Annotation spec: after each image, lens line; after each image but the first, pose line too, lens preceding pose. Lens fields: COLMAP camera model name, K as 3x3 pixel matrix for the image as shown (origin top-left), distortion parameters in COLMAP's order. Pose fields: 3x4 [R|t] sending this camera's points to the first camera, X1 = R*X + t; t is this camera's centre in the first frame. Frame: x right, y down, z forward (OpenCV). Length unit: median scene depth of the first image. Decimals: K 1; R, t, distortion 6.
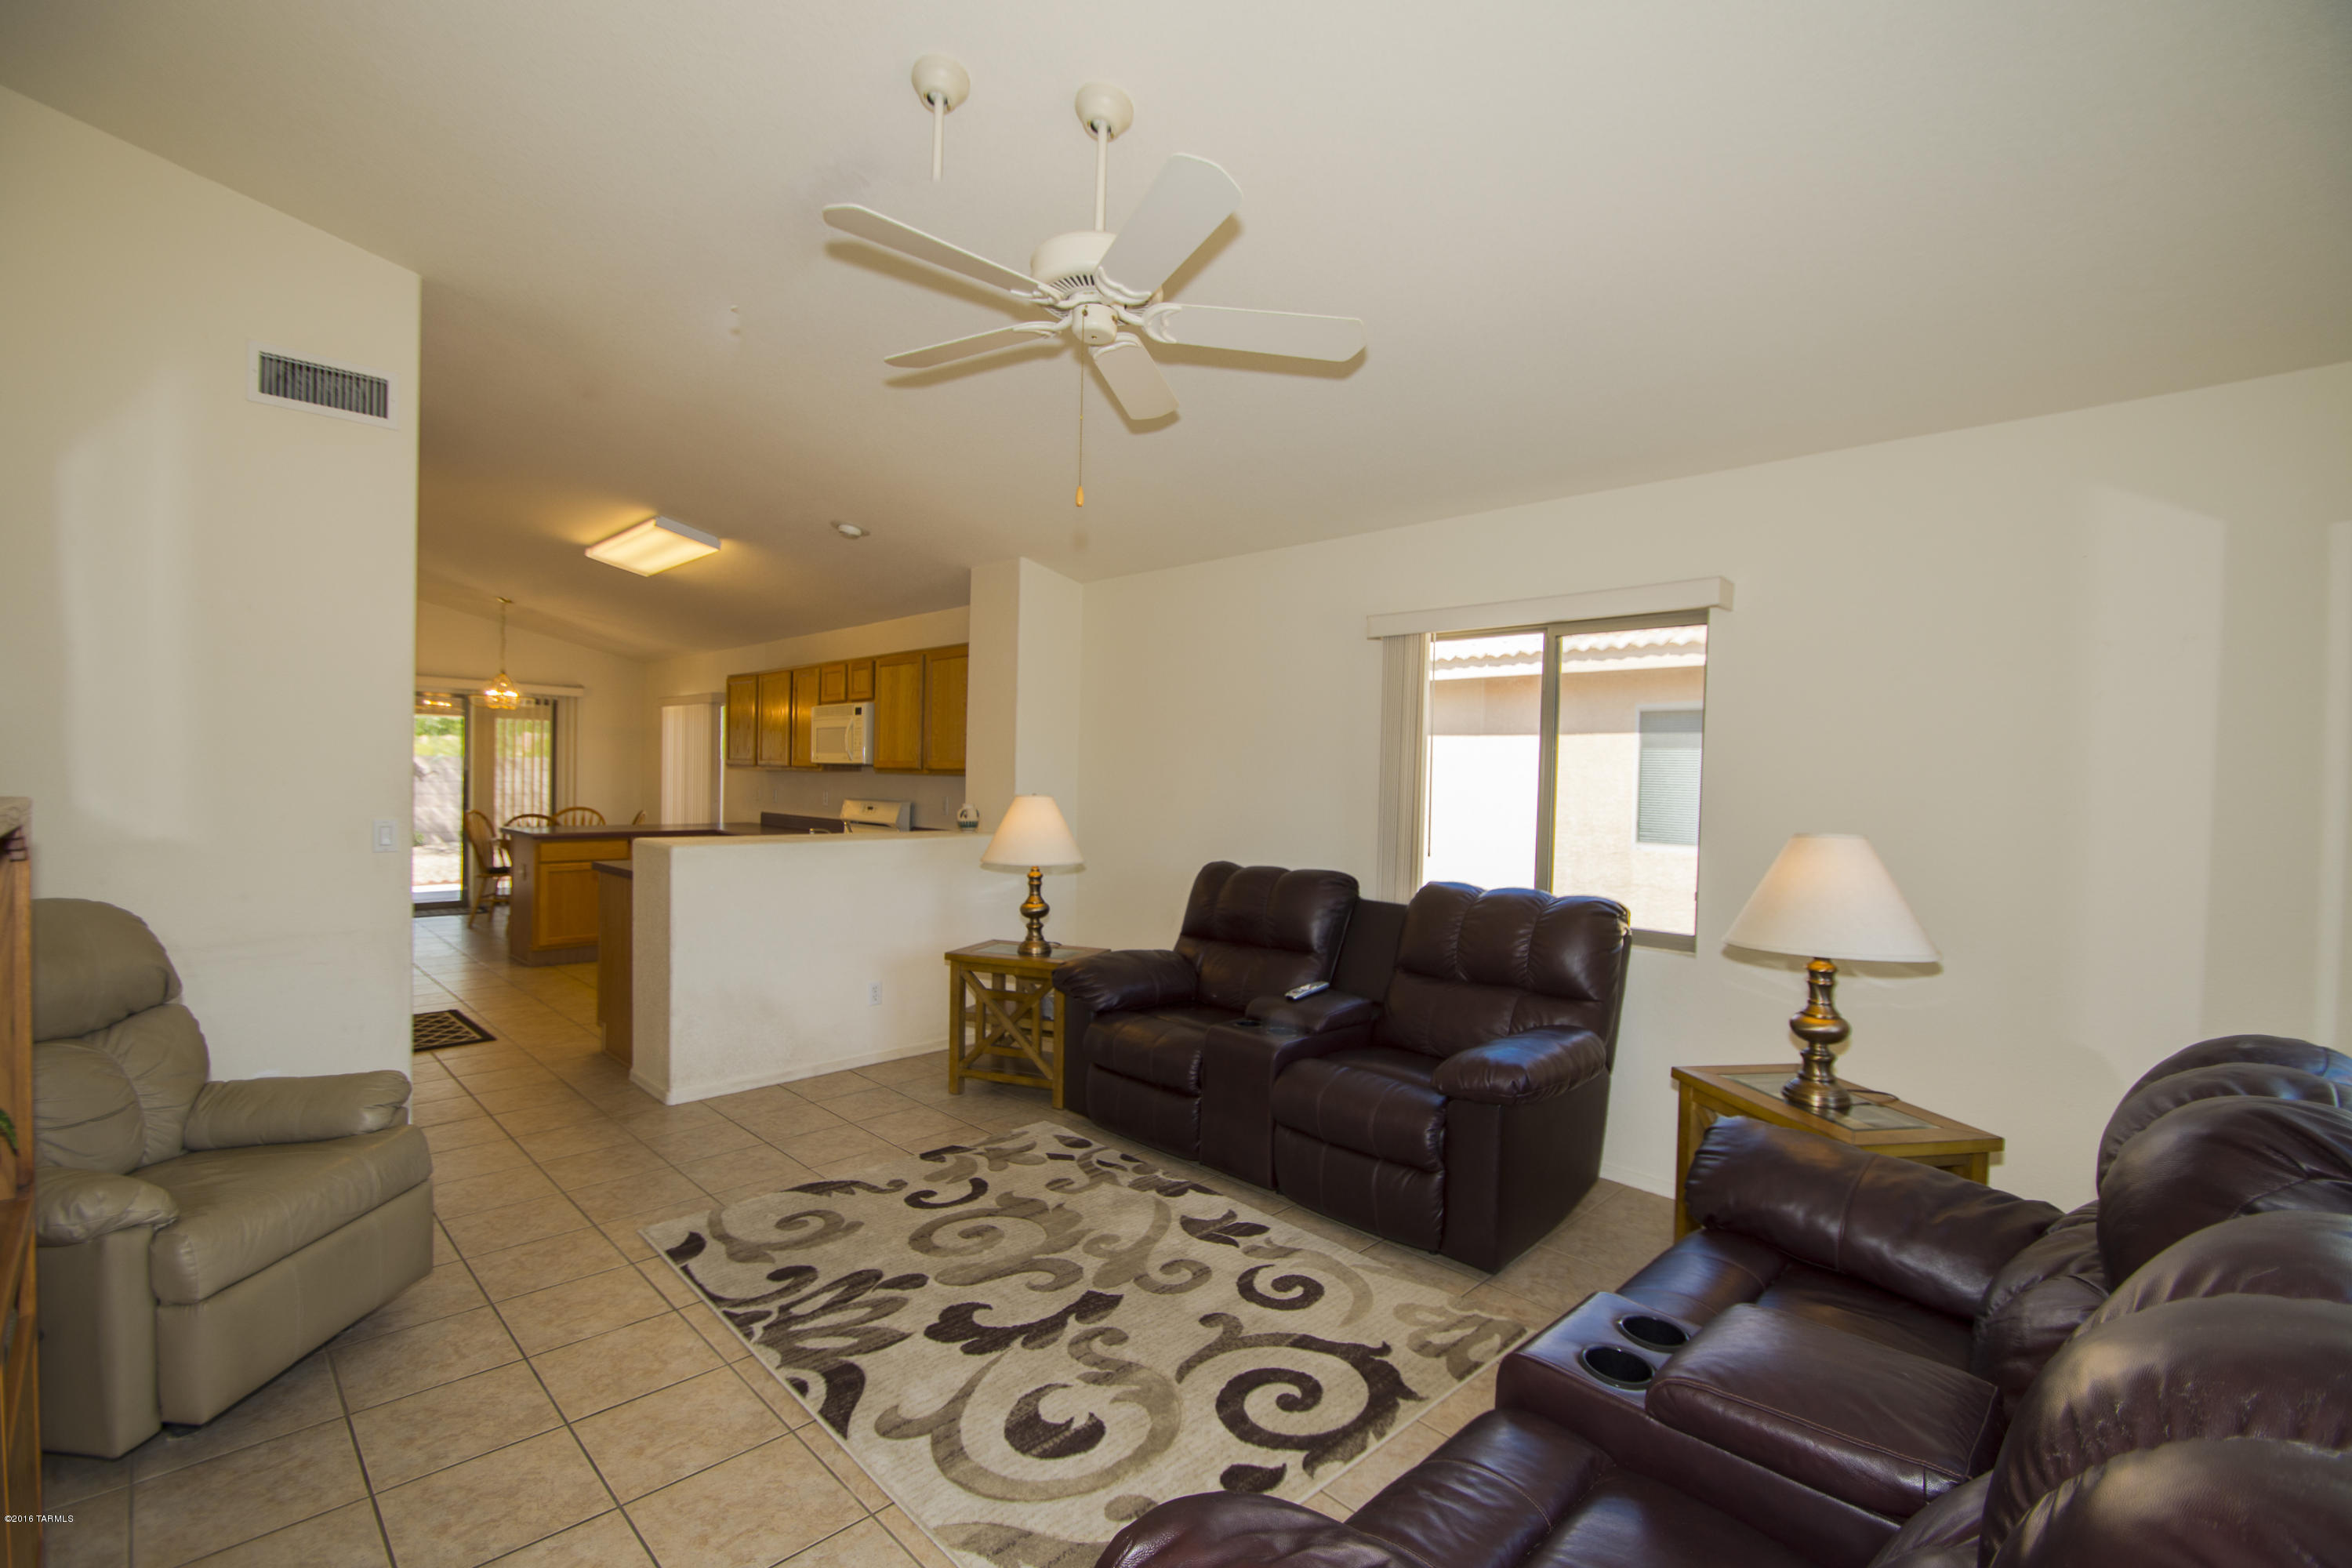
lens RADIAL K [[1034.9, 0, 1174.8], [0, 1034.9, 796.6], [0, 0, 1]] dist [0.002073, -0.001850]
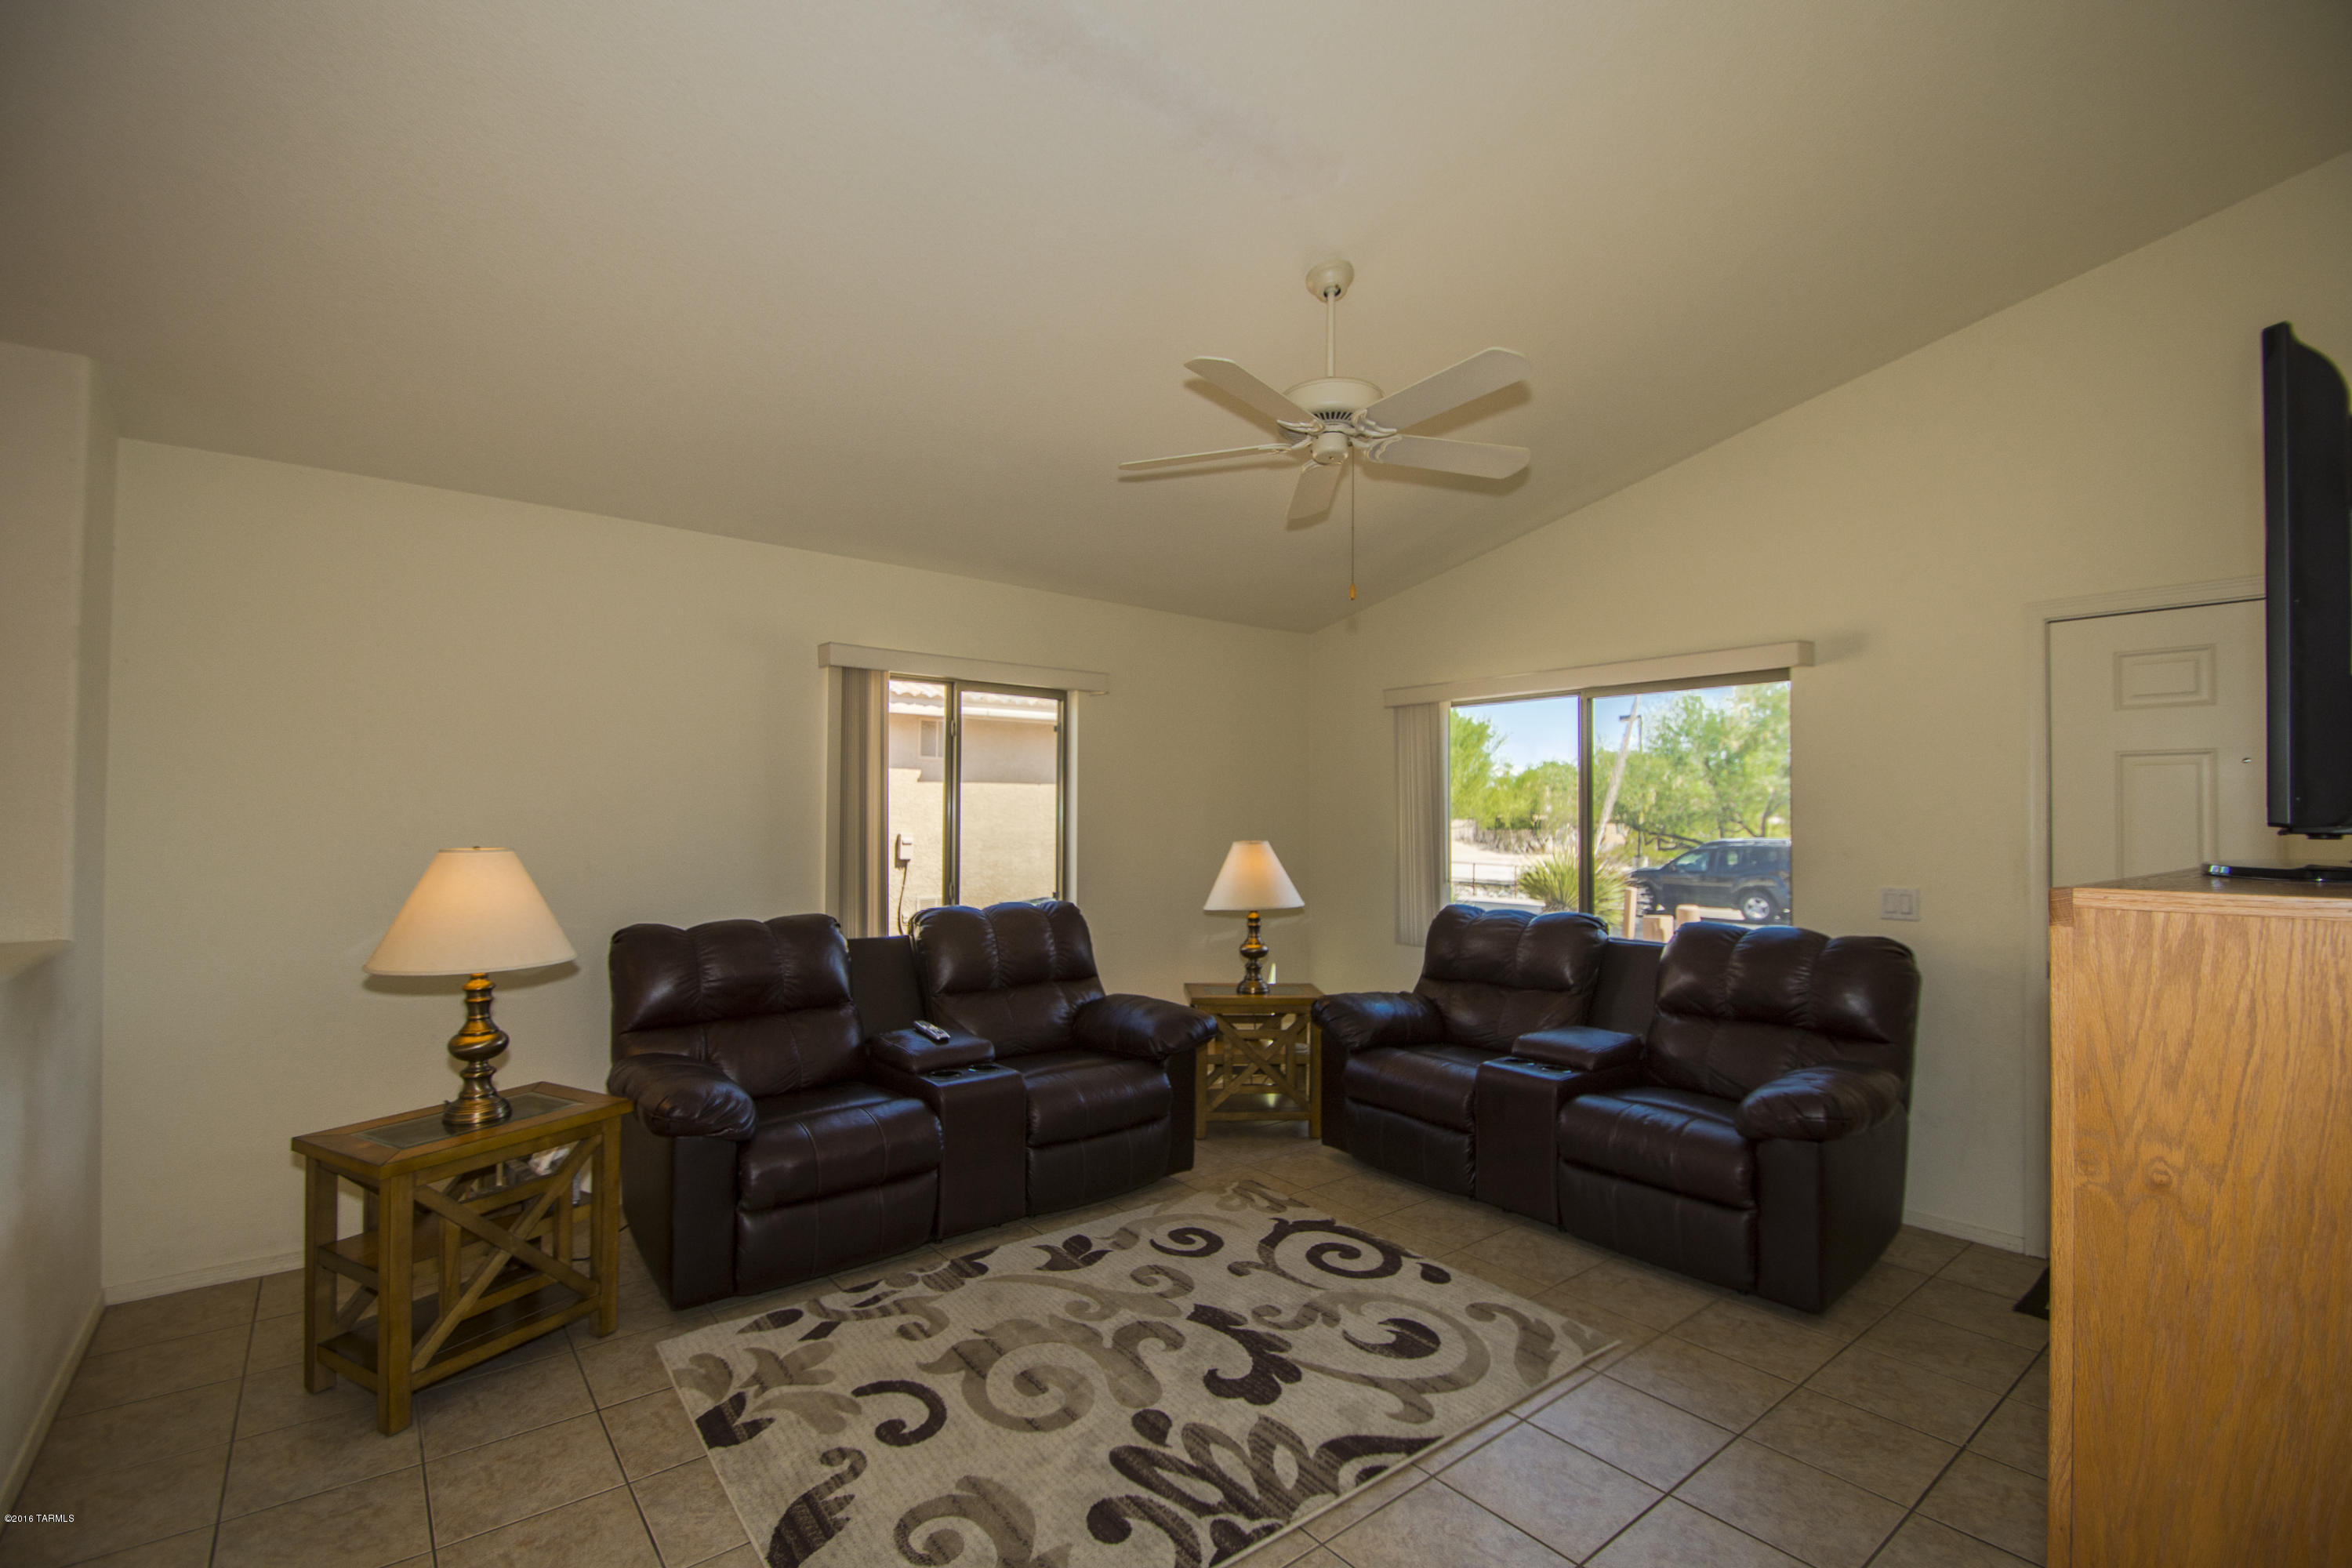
lens RADIAL K [[1034.9, 0, 1175.7], [0, 1034.9, 786.6], [0, 0, 1]] dist [0.002073, -0.001850]
pose [[0.103088, 0.005299, 0.994658, -0.891942], [0.008044, 0.999949, -0.006161, -0.039223], [-0.994640, 0.008637, 0.103040, 0.718373]]
